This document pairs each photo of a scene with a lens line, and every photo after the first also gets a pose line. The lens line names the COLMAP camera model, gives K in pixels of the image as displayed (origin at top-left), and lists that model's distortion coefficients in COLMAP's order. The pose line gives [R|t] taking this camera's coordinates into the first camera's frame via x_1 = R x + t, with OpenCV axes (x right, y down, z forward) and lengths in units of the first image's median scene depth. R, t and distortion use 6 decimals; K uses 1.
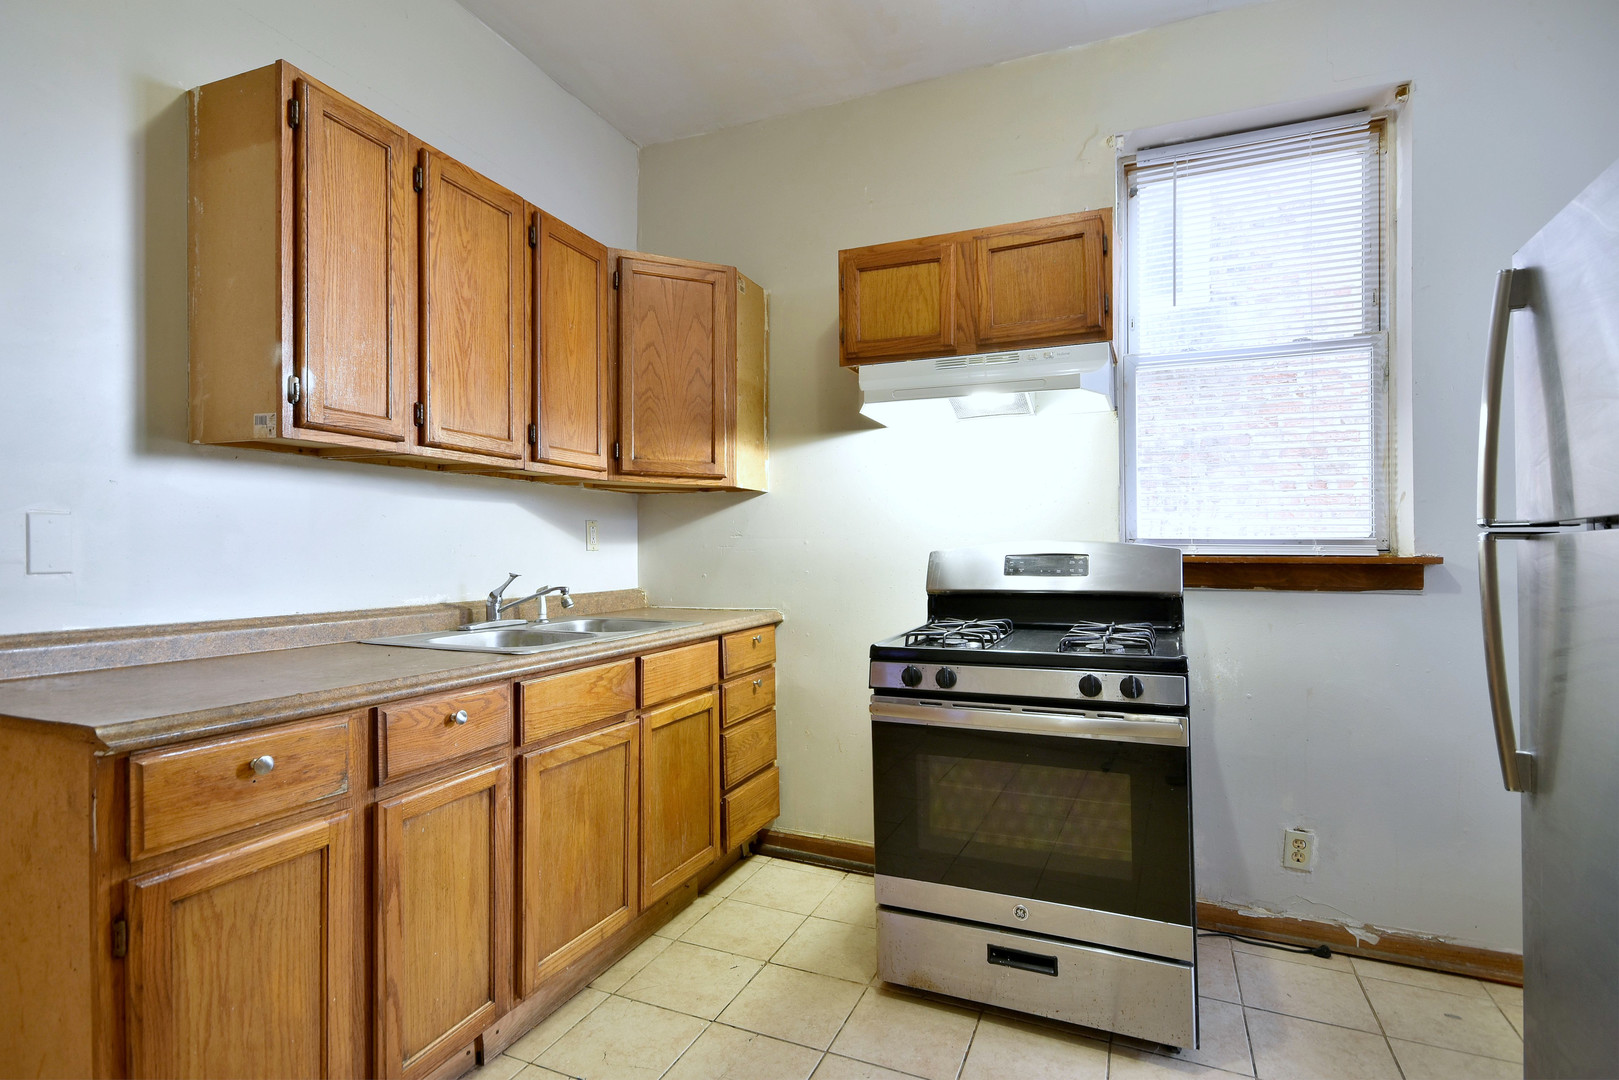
lens RADIAL K [[800.6, 0, 807.0], [0, 800.6, 553.1], [0, 0, 1]] dist [0.006180, 0.000006]
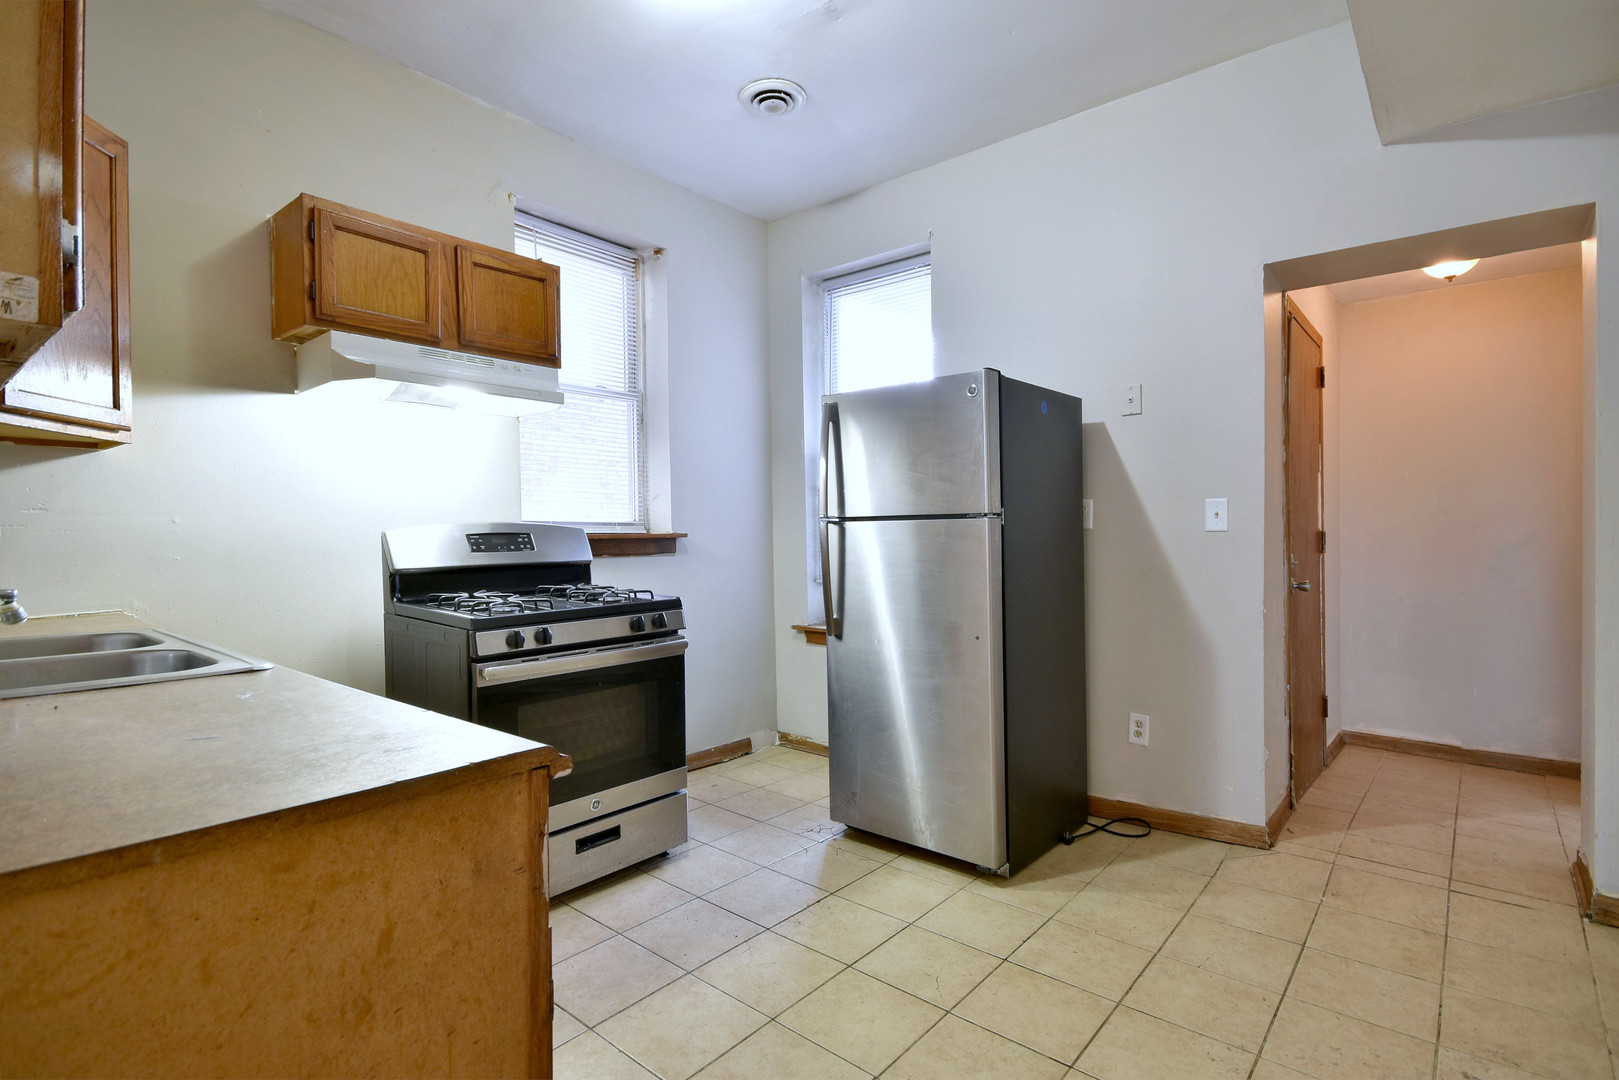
lens RADIAL K [[774.3, 0, 809.5], [0, 774.3, 540.0], [0, 0, 1]] dist [0.003629, -0.000209]
pose [[0.299605, -0.013496, 0.953968, -0.673714], [0.007960, 0.999901, 0.011646, 0.001691], [-0.954030, 0.004104, 0.299683, 0.226528]]
